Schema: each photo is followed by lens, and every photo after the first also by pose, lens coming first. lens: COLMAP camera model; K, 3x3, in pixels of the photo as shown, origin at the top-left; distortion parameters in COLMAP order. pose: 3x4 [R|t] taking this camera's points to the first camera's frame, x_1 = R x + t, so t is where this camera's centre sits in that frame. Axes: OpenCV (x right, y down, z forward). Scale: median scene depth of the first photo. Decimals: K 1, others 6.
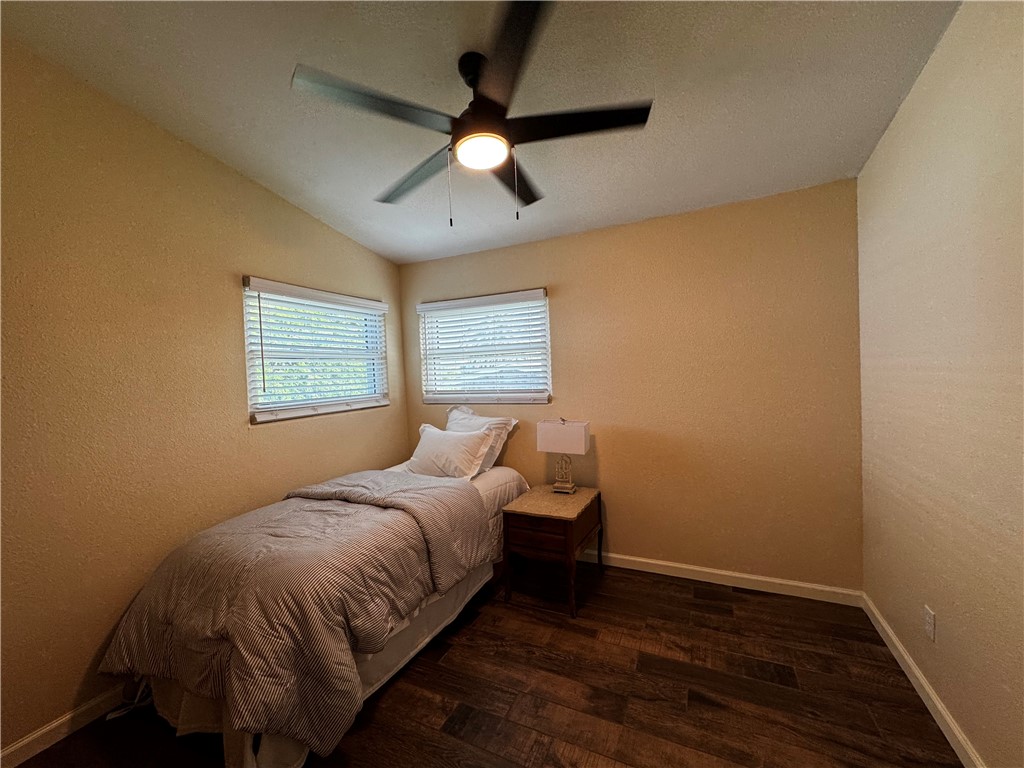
lens RADIAL K [[409.7, 0, 512.0], [0, 409.7, 384.0], [0, 0, 1]] dist [-0.000417, 0.000231]
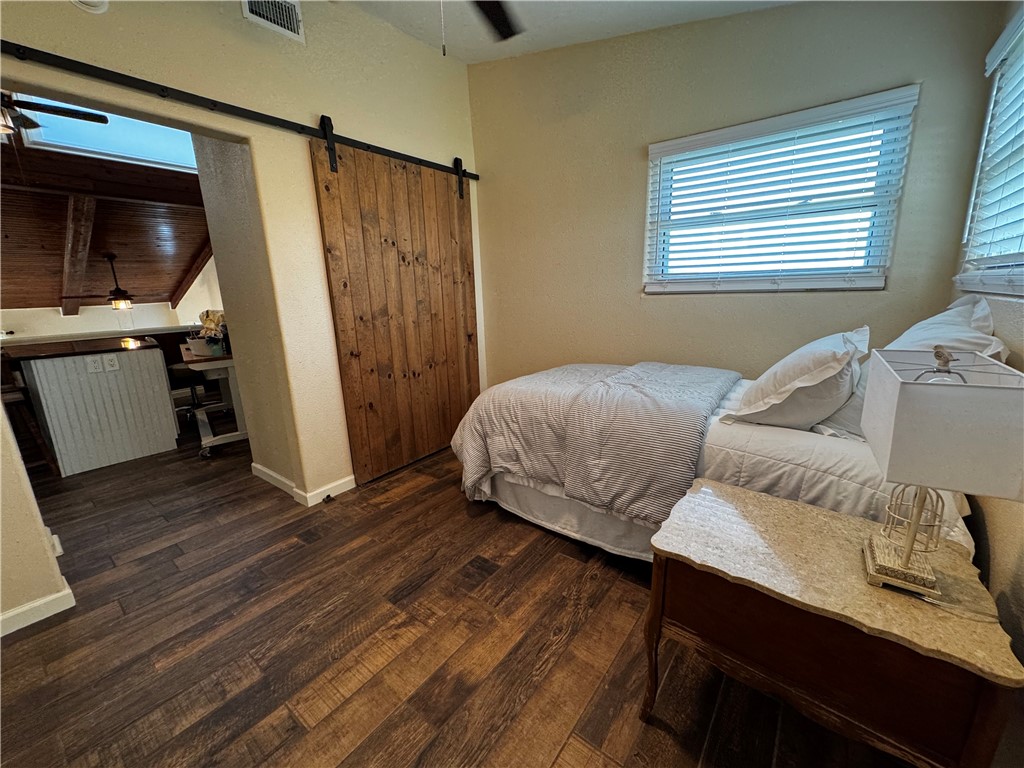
lens RADIAL K [[409.7, 0, 512.0], [0, 409.7, 384.0], [0, 0, 1]] dist [-0.000417, 0.000231]
pose [[-0.216367, 0.261564, -0.940622, 0.694533], [0.007984, 0.963886, 0.266197, 0.044584], [0.976279, 0.050087, -0.210642, 1.158280]]
